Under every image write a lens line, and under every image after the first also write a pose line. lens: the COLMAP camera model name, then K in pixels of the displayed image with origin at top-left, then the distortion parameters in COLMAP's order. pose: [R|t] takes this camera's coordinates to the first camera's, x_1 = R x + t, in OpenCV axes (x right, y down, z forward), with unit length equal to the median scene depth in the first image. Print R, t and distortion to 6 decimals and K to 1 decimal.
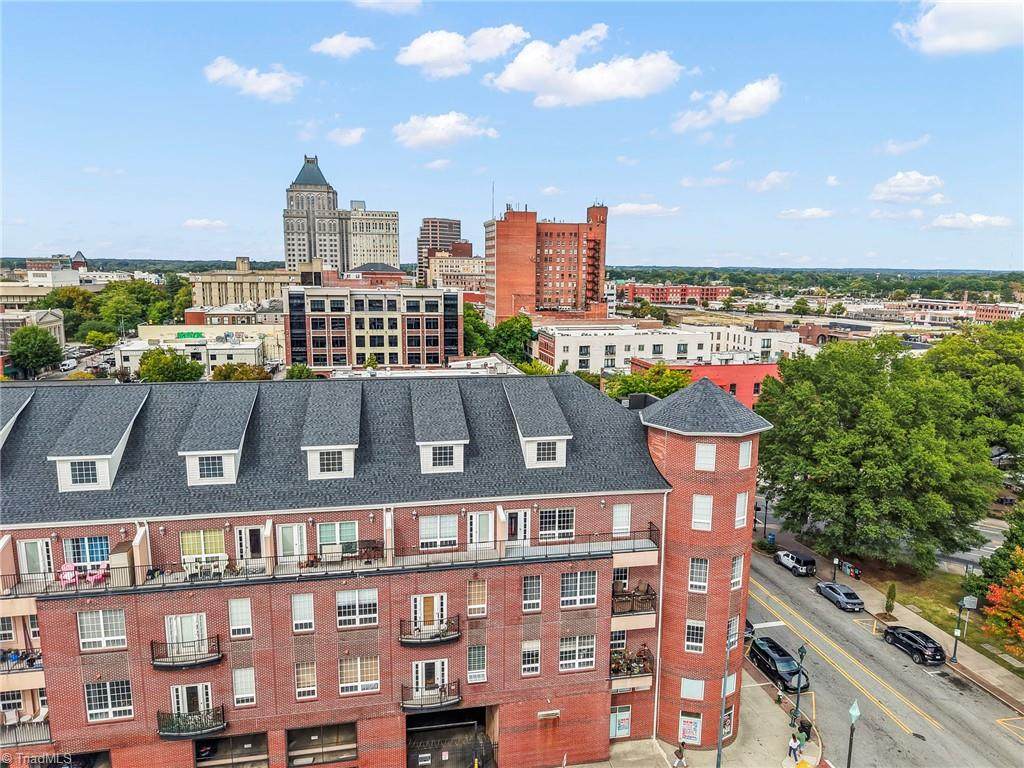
lens RADIAL K [[689.3, 0, 518.8], [0, 689.3, 388.0], [0, 0, 1]] dist [0.016696, -0.020639]
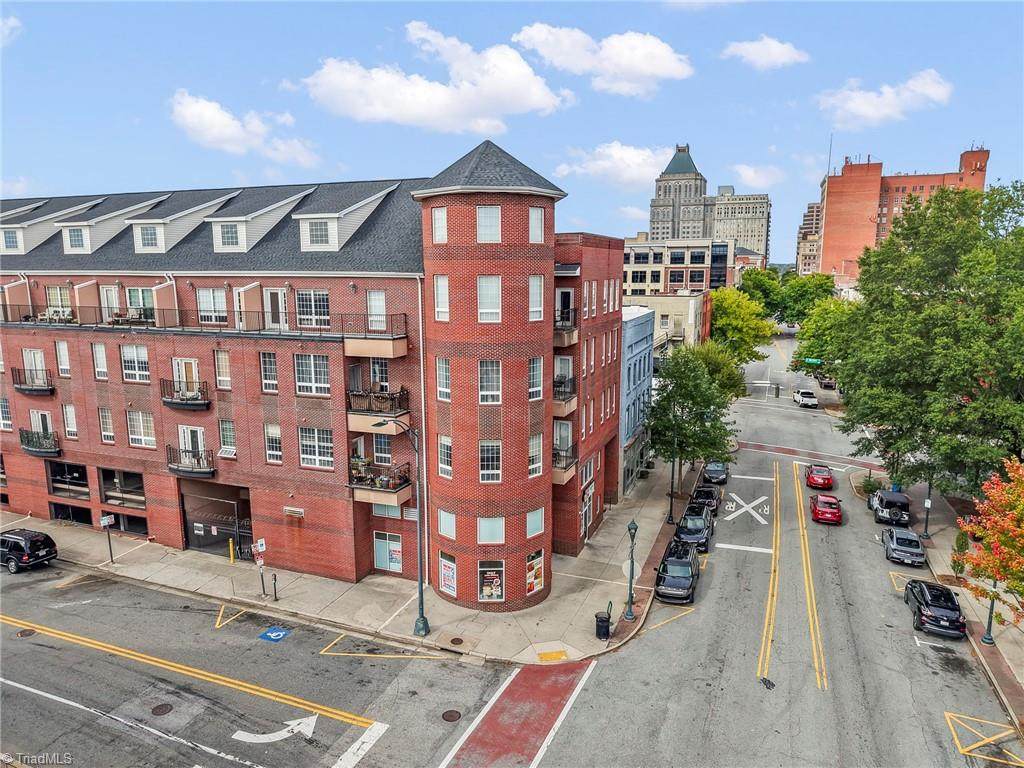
lens RADIAL K [[689.3, 0, 512.8], [0, 689.3, 382.7], [0, 0, 1]] dist [0.016696, -0.020639]
pose [[0.844849, 0.074440, -0.529800, 0.176551], [-0.079485, 0.996747, 0.013296, 0.059657], [0.529067, 0.030878, 0.848018, 0.081415]]
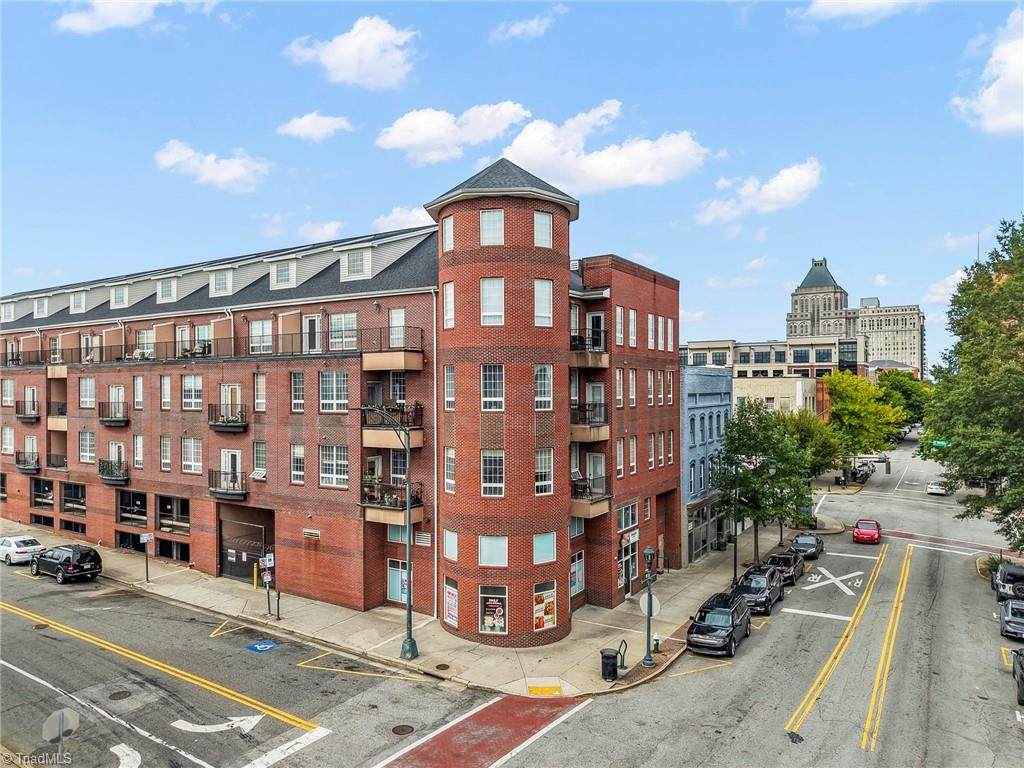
lens RADIAL K [[689.3, 0, 512.9], [0, 689.3, 380.9], [0, 0, 1]] dist [0.016696, -0.020639]
pose [[0.725263, -0.023713, -0.688063, 0.199336], [-0.105240, 0.983843, -0.144836, 0.085719], [0.680381, 0.177456, 0.711049, 0.111710]]
